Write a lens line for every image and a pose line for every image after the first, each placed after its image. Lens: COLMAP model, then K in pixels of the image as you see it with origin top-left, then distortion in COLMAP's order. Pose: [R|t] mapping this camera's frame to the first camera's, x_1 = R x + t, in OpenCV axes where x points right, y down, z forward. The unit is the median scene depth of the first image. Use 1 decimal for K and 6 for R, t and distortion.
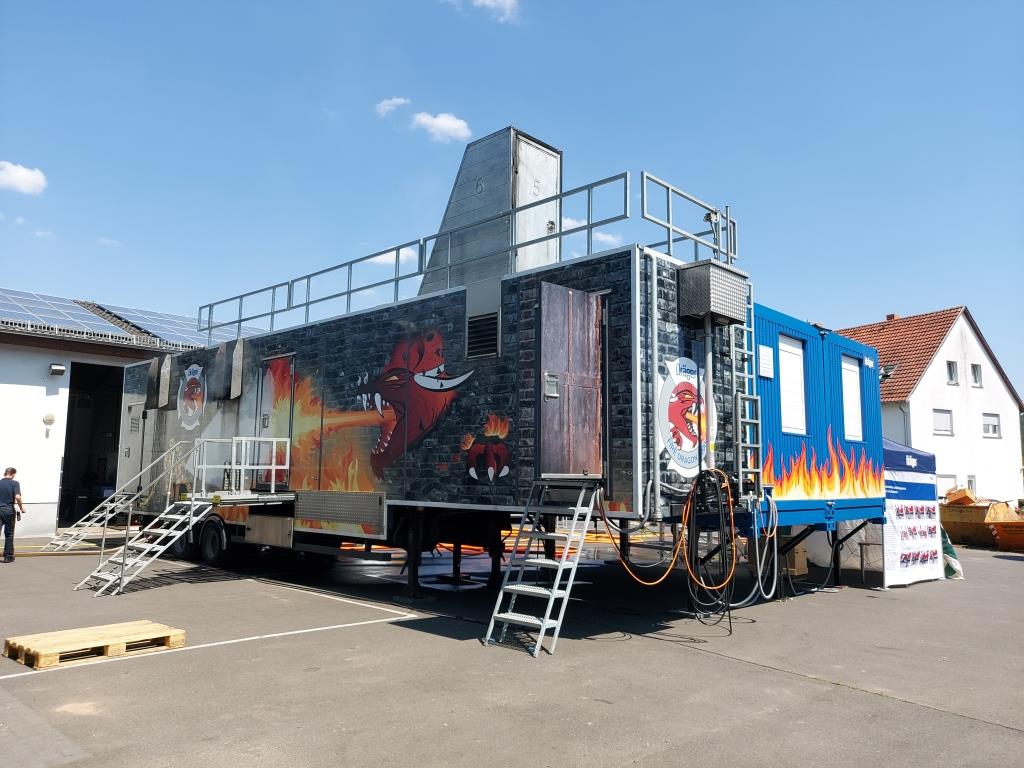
lens RADIAL K [[759.8, 0, 512.0], [0, 759.8, 384.0], [0, 0, 1]] dist [0.040326, -0.007414]
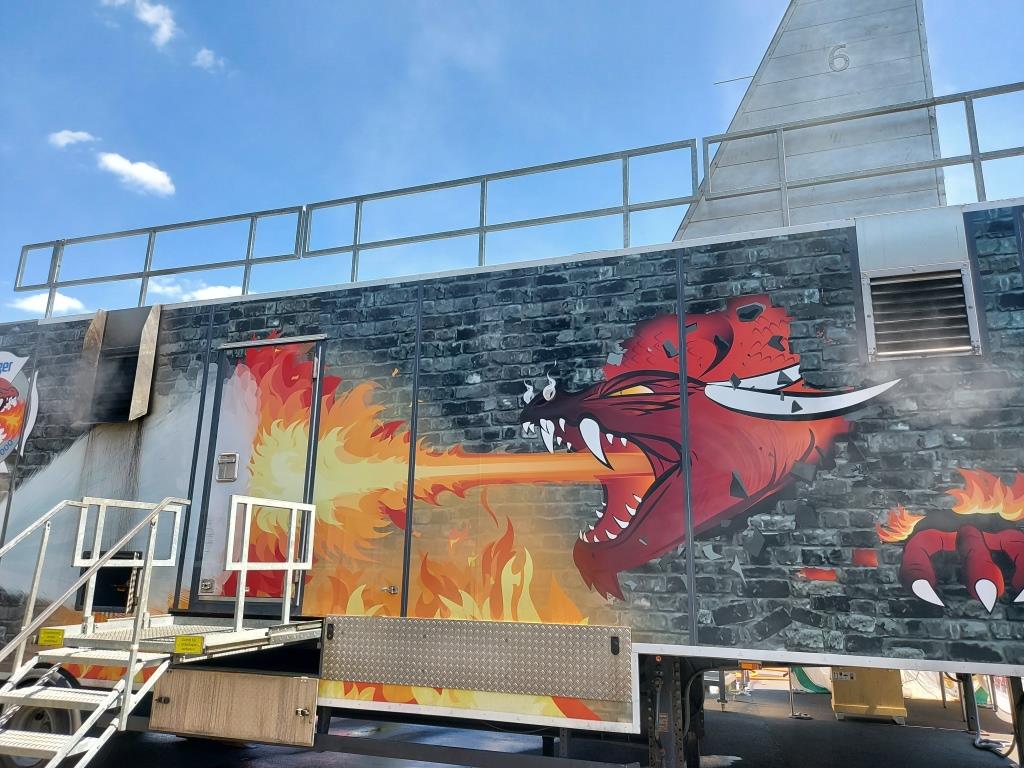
lens RADIAL K [[759.8, 0, 512.0], [0, 759.8, 384.0], [0, 0, 1]] dist [0.040326, -0.007414]
pose [[0.914775, 0.108204, 0.389204, -0.411009], [-0.060143, 0.989202, -0.133653, 0.058005], [-0.399463, 0.098854, 0.911404, 0.550567]]
